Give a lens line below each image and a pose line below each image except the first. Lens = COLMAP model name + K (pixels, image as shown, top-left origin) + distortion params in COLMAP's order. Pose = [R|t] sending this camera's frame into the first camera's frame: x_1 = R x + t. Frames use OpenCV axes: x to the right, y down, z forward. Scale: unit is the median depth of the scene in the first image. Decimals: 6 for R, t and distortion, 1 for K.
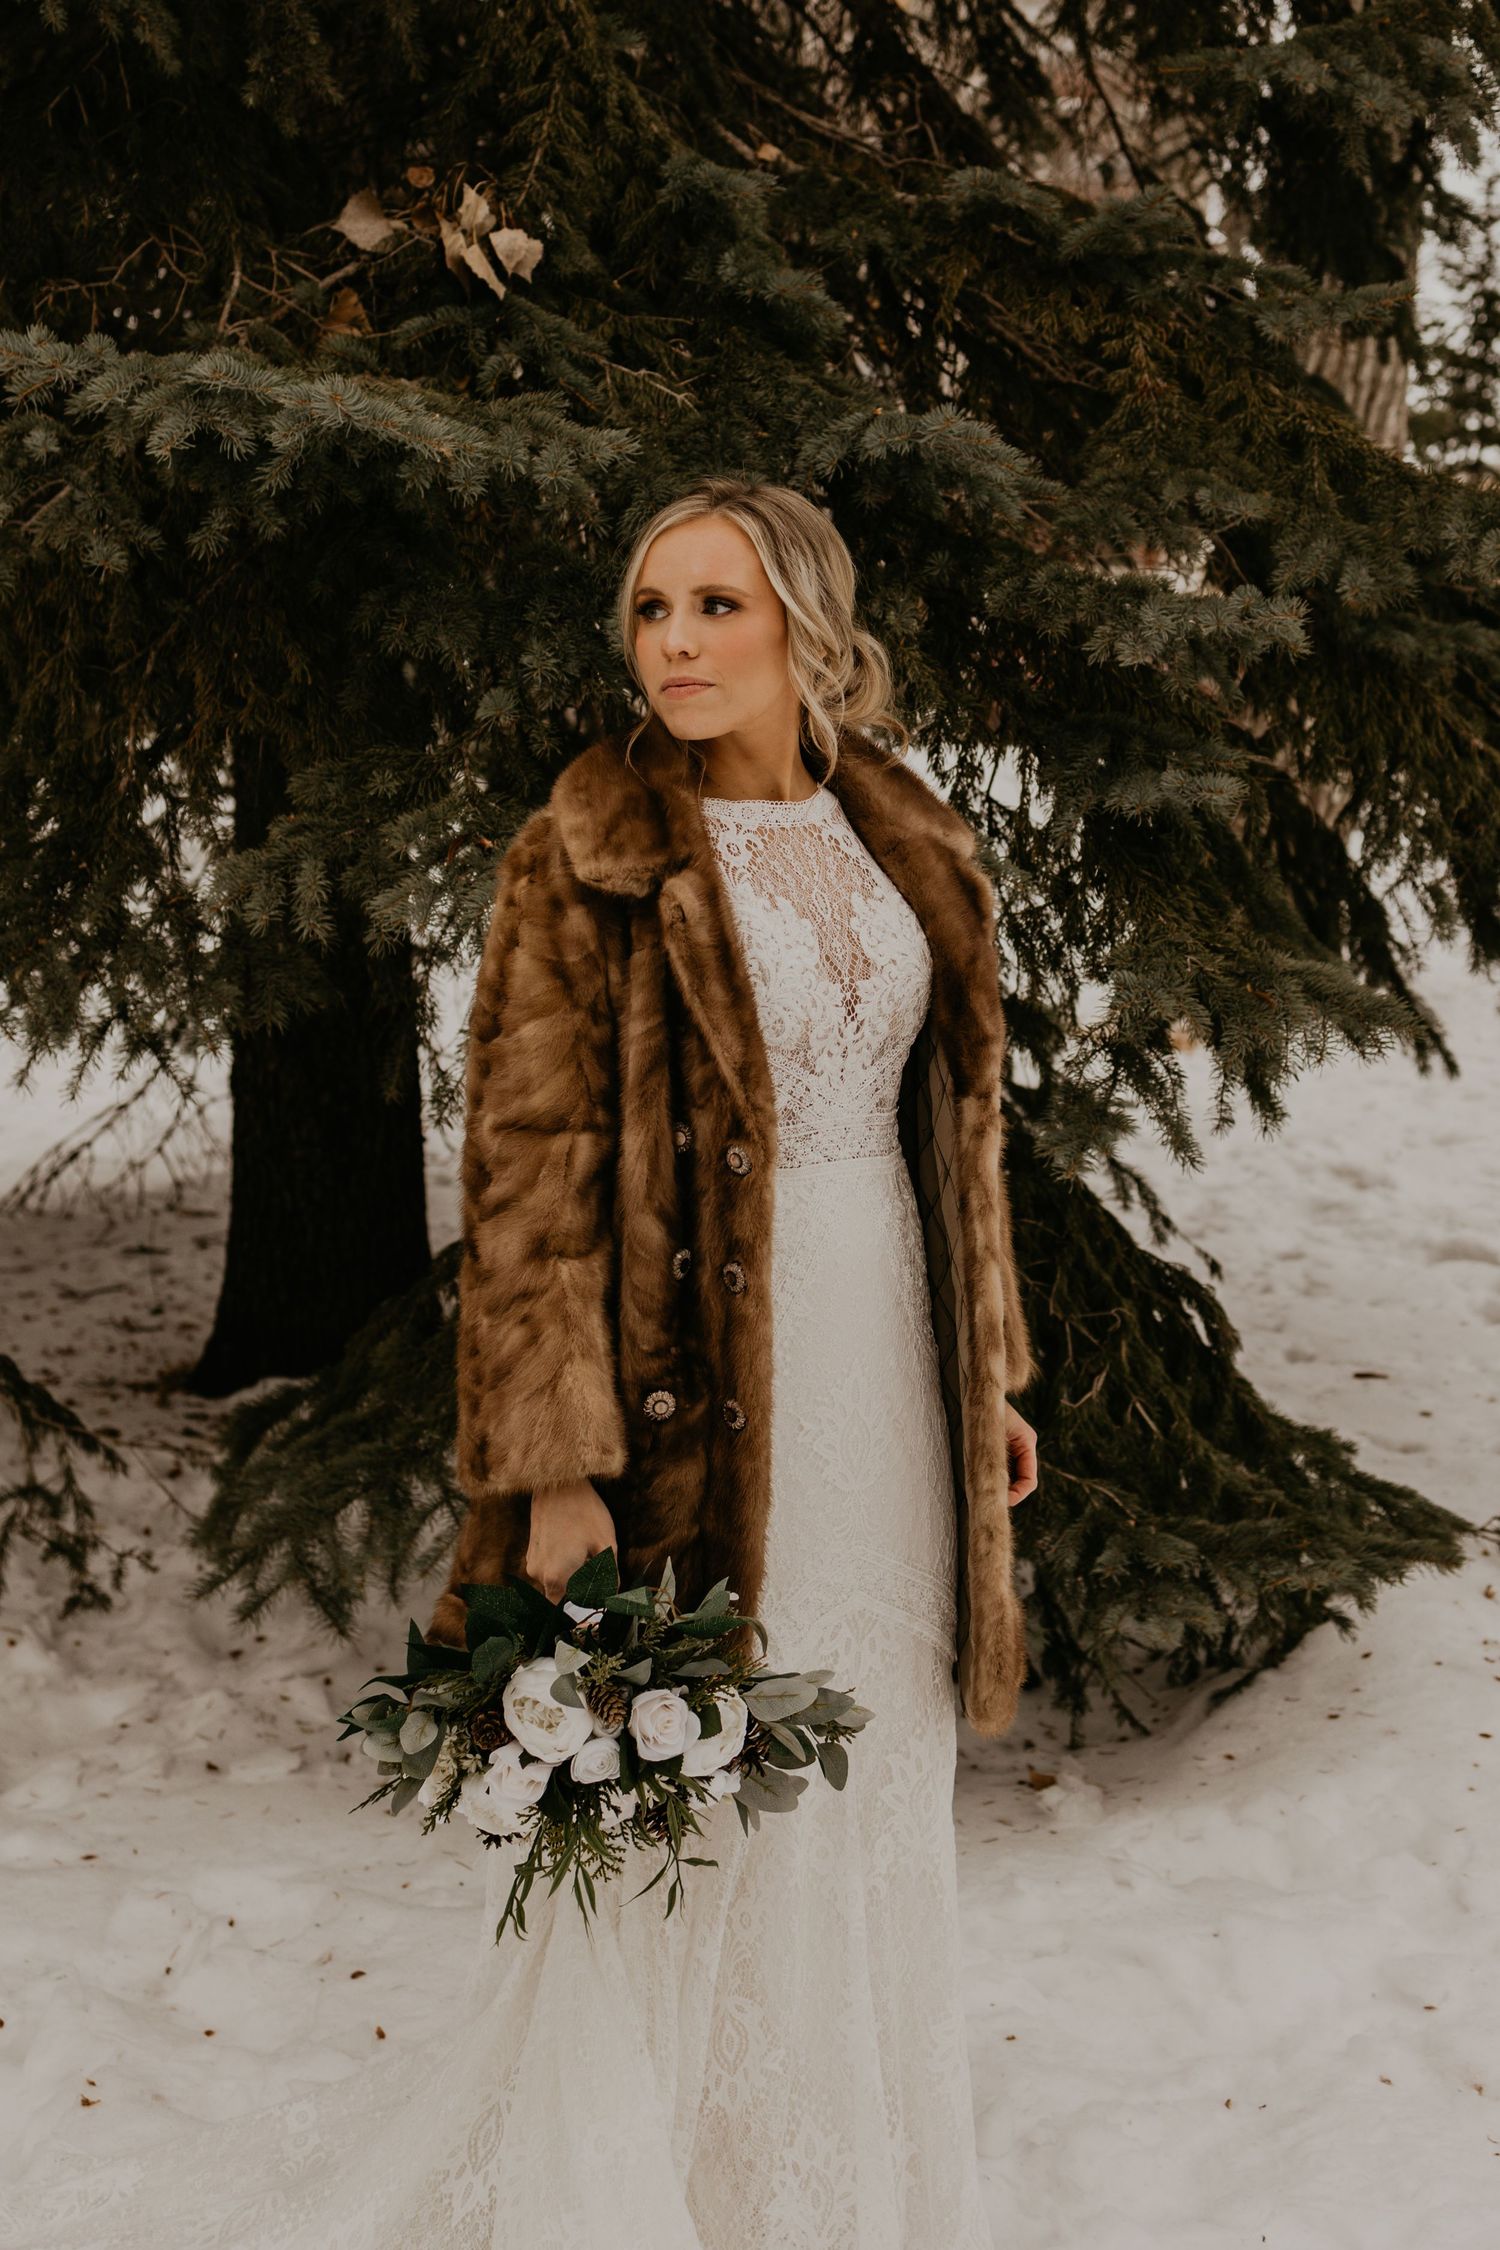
lens RADIAL K [[3201.8, 0, 830.6], [0, 3201.8, 922.4], [0, 0, 1]] dist [0.092612, 0.000000]
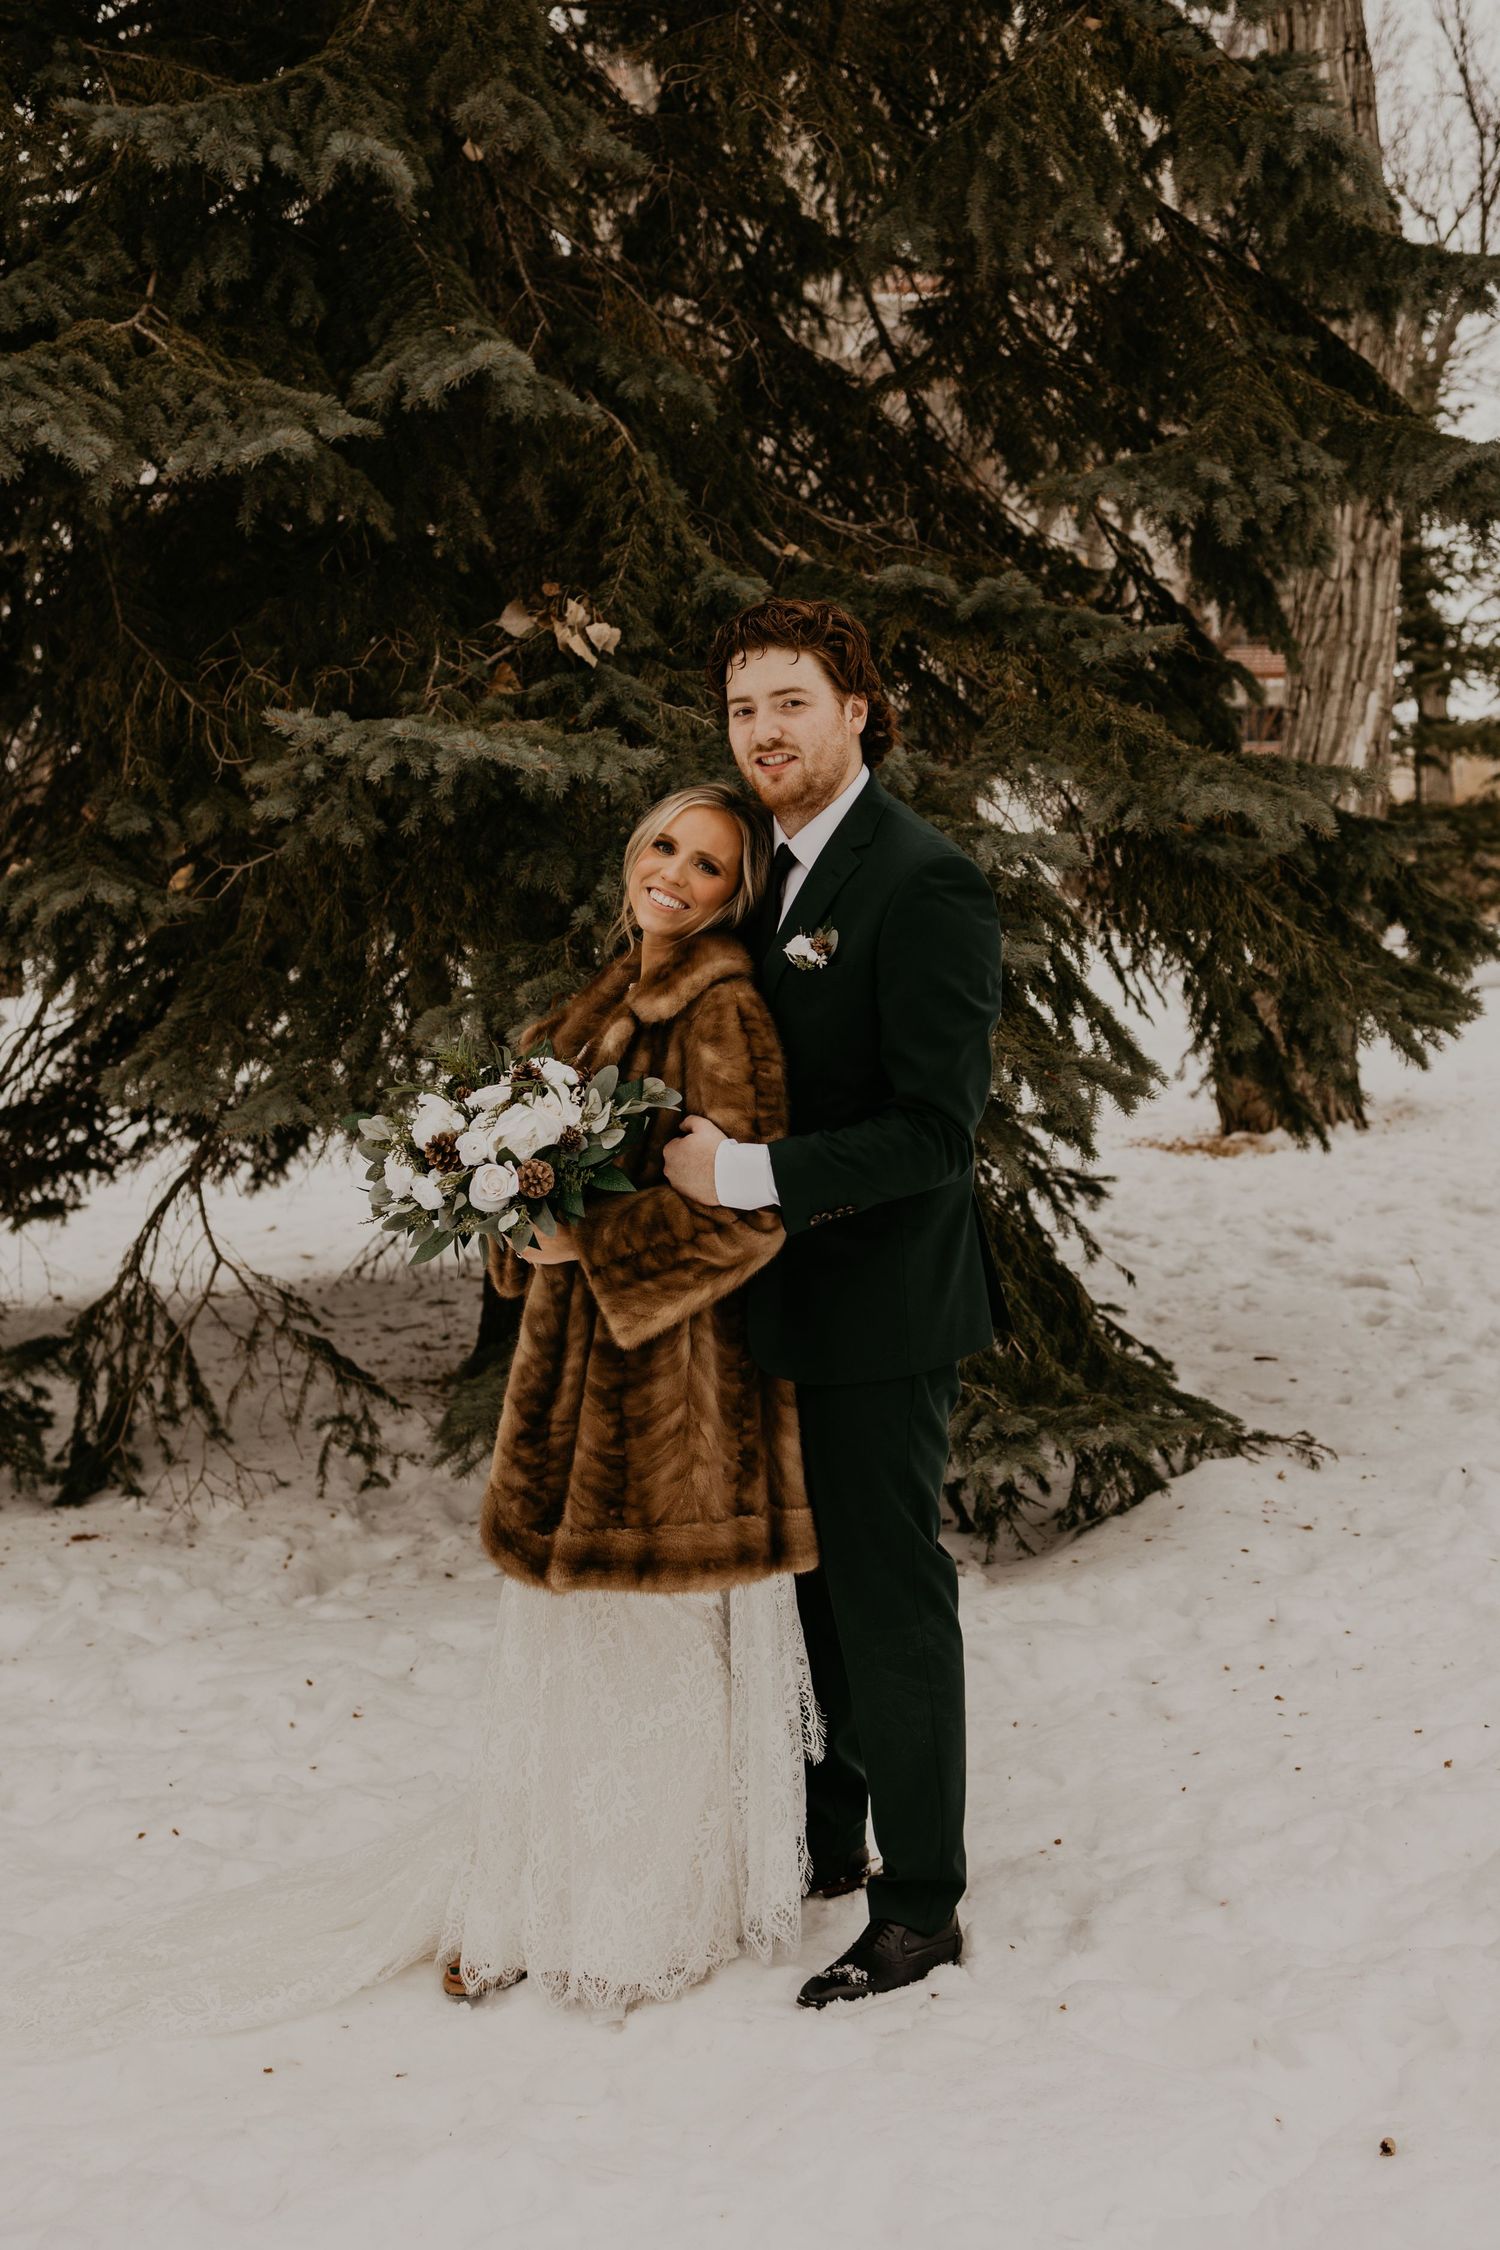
lens RADIAL K [[2820.6, 0, 833.8], [0, 2820.6, 1079.9], [0, 0, 1]] dist [0.057702, 0.000000]
pose [[0.994615, -0.028698, -0.099590, 0.148350], [0.028245, 0.999583, -0.005957, 0.025781], [0.099719, 0.003112, 0.995011, -0.392096]]
